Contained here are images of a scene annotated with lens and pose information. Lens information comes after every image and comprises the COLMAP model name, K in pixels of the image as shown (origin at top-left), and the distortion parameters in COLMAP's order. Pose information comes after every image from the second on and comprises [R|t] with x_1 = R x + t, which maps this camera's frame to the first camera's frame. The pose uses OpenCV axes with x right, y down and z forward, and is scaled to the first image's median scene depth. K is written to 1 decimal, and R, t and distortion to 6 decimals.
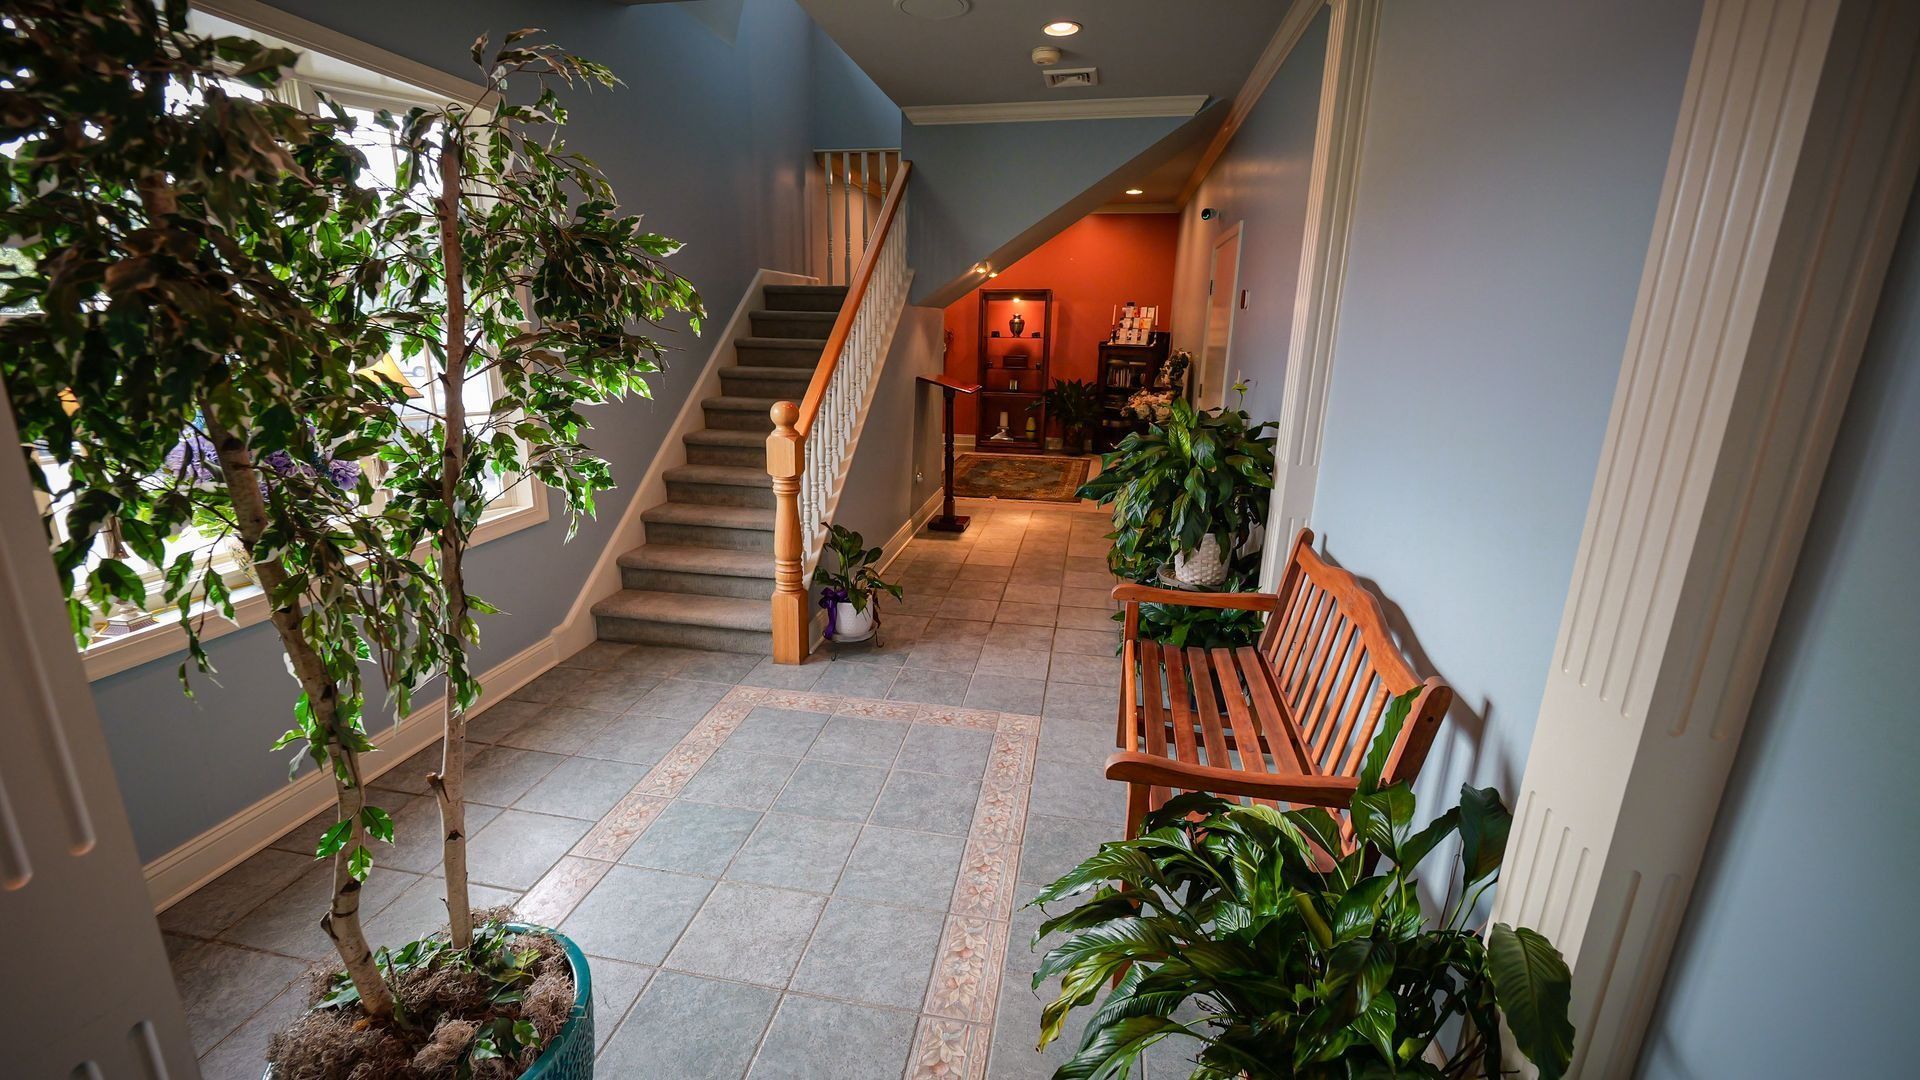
lens RADIAL K [[793.6, 0, 951.3], [0, 793.6, 538.9], [0, 0, 1]] dist [-0.003576, -0.001521]
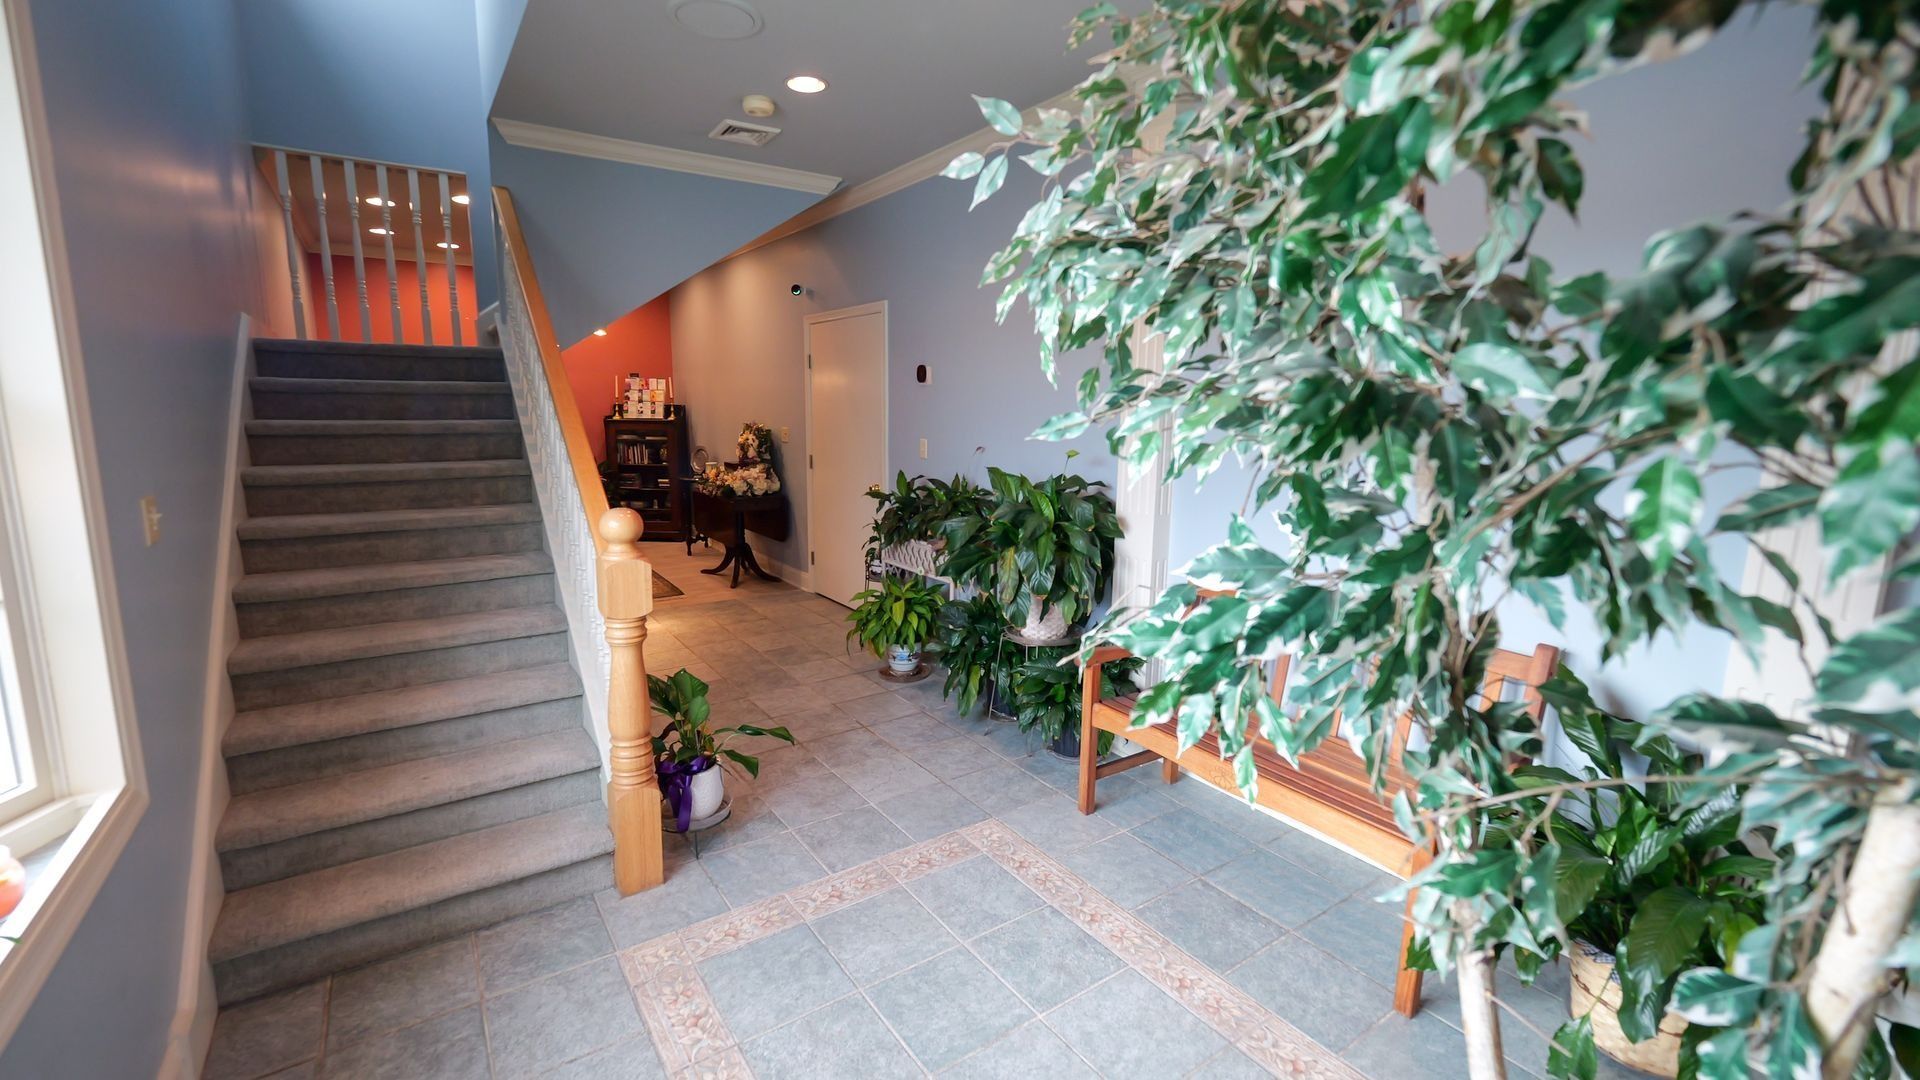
lens RADIAL K [[793.6, 0, 952.2], [0, 793.6, 536.5], [0, 0, 1]] dist [-0.003576, -0.001521]
pose [[0.702121, -0.124399, 0.701107, -0.417730], [0.185756, 0.982526, -0.011693, -0.075254], [-0.687402, 0.138445, 0.712960, 0.266188]]
